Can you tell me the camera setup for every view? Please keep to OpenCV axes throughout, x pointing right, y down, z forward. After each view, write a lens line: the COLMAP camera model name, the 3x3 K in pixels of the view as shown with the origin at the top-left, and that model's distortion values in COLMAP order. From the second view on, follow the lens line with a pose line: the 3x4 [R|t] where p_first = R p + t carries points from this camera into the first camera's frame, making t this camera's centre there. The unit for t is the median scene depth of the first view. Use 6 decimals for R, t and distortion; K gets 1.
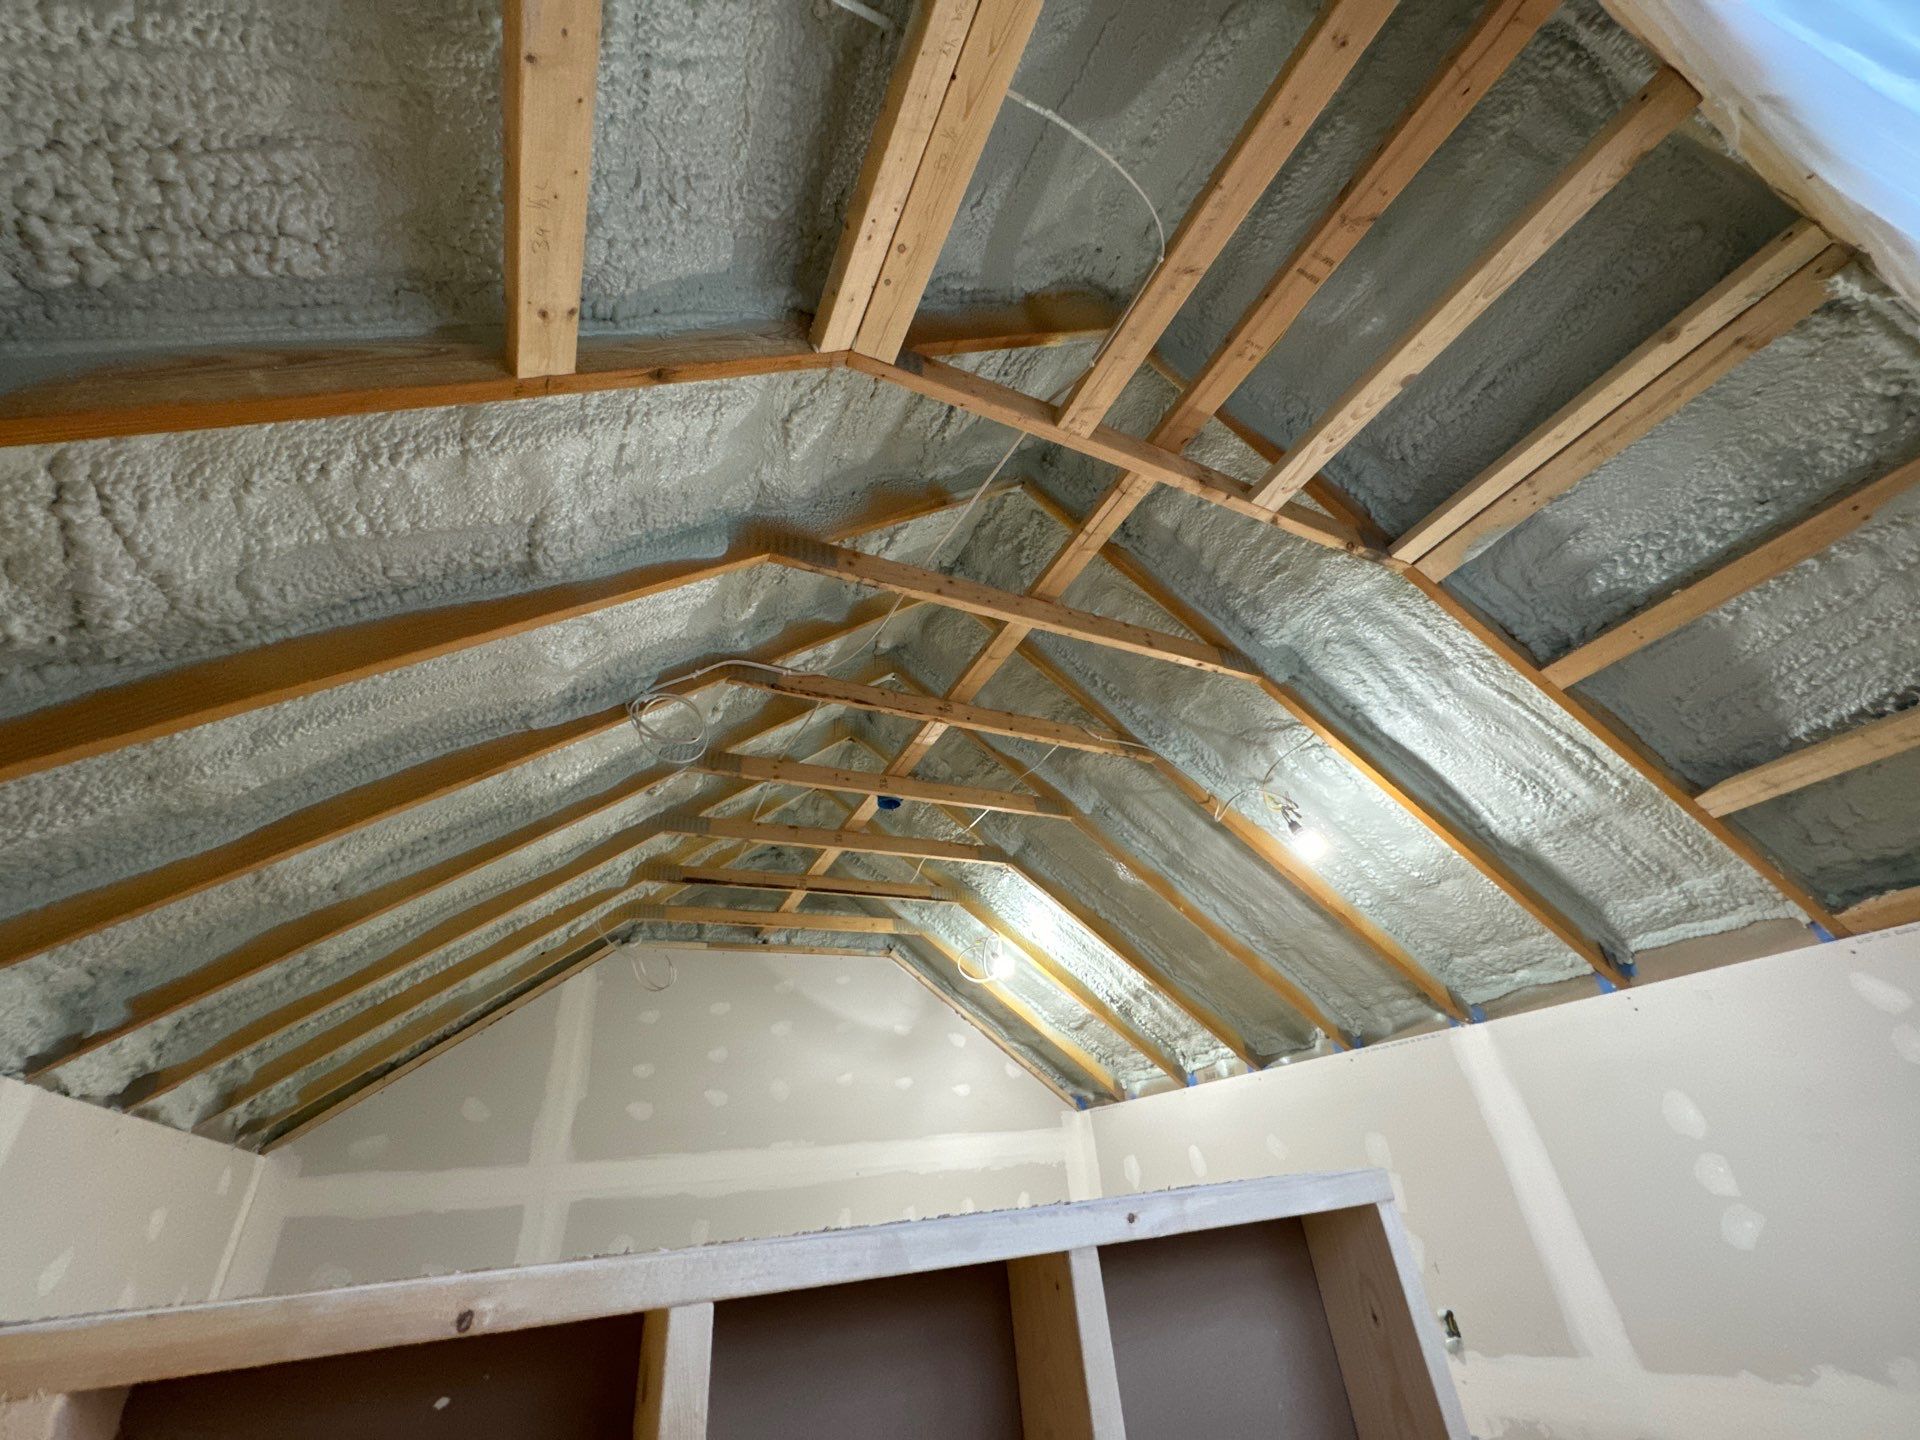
lens RADIAL K [[763.6, 0, 947.6], [0, 763.6, 722.8], [0, 0, 1]] dist [-0.008061, -0.000240]
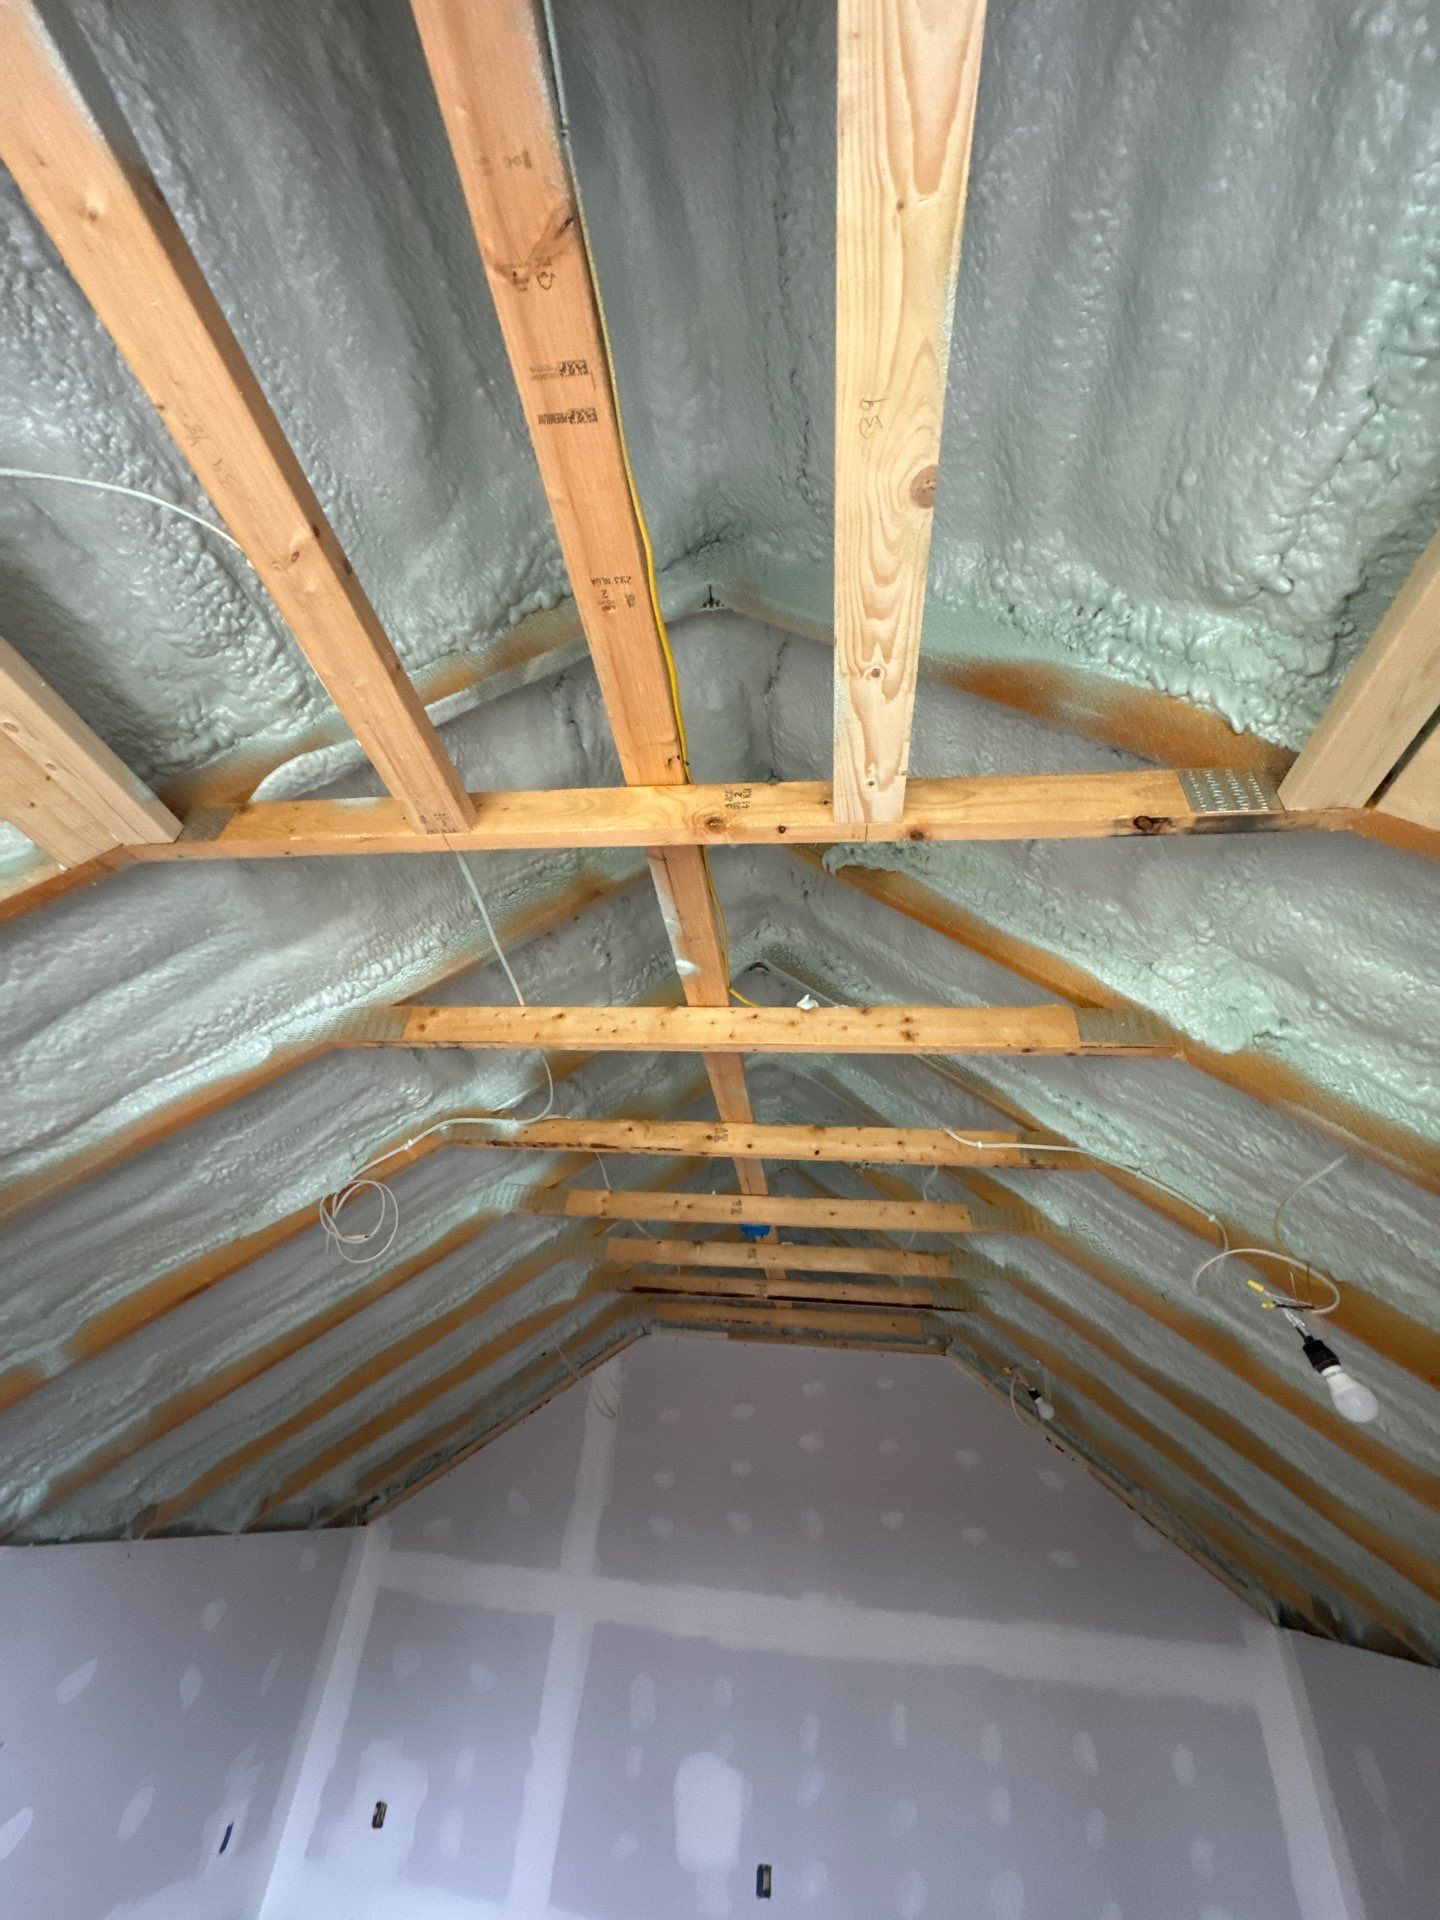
lens RADIAL K [[763.6, 0, 706.0], [0, 763.6, 962.3], [0, 0, 1]] dist [-0.008061, -0.000240]
pose [[0.831303, -0.184523, -0.524297, 0.547080], [0.154112, 0.982822, -0.101544, -0.149285], [0.534027, 0.003613, 0.845459, 0.489546]]
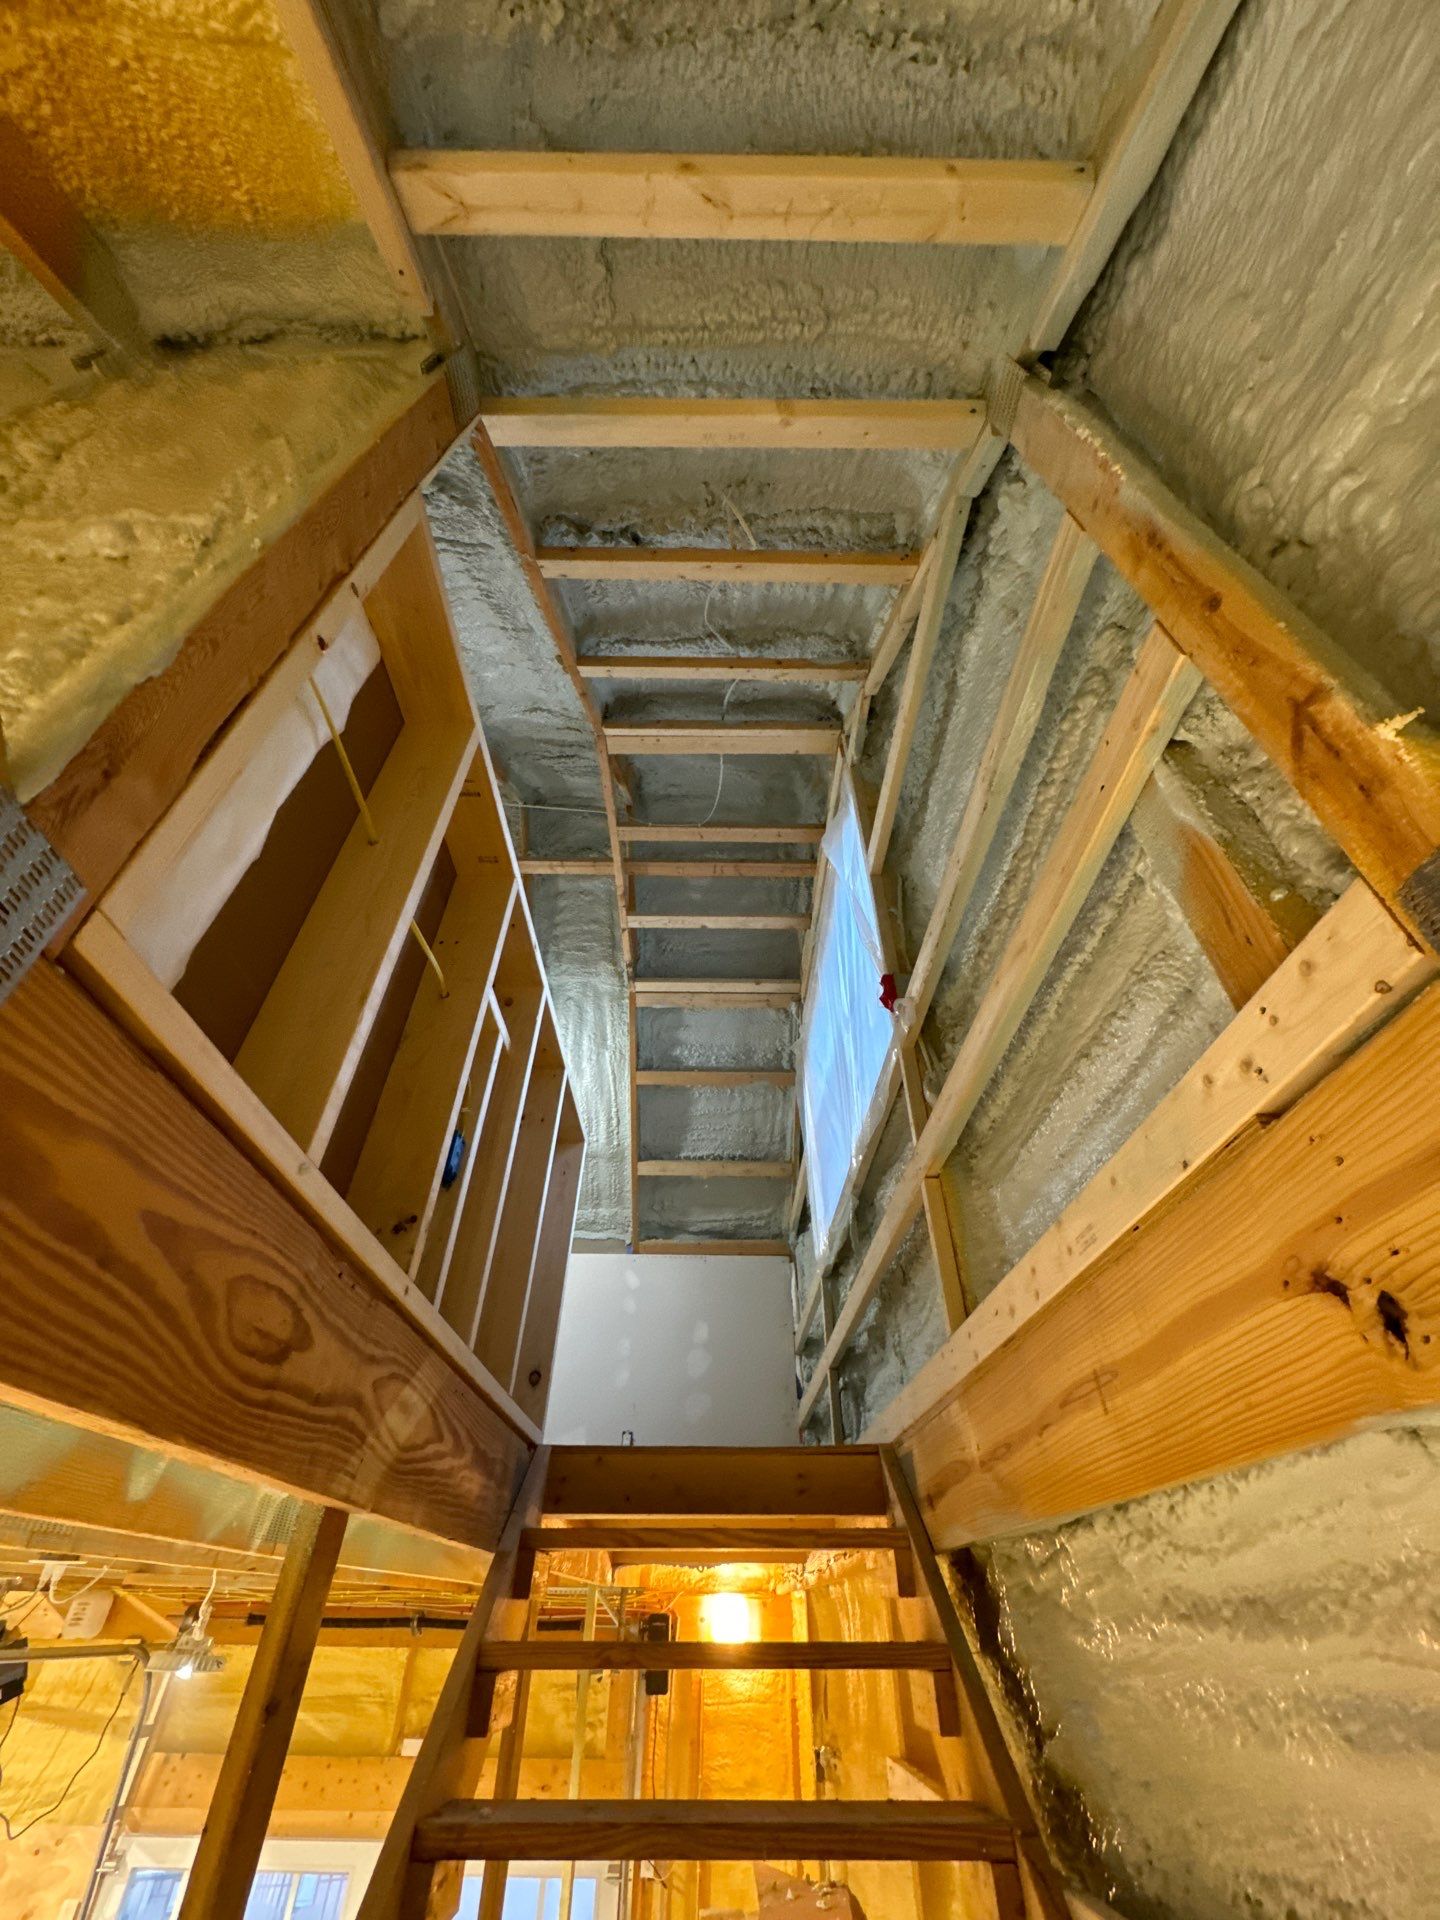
lens RADIAL K [[763.6, 0, 732.2], [0, 763.6, 962.2], [0, 0, 1]] dist [-0.008061, -0.000240]
pose [[0.415827, 0.667009, 0.618213, -0.635982], [-0.520874, 0.731906, -0.439322, 0.529071], [-0.745506, -0.139329, 0.651774, -0.543861]]
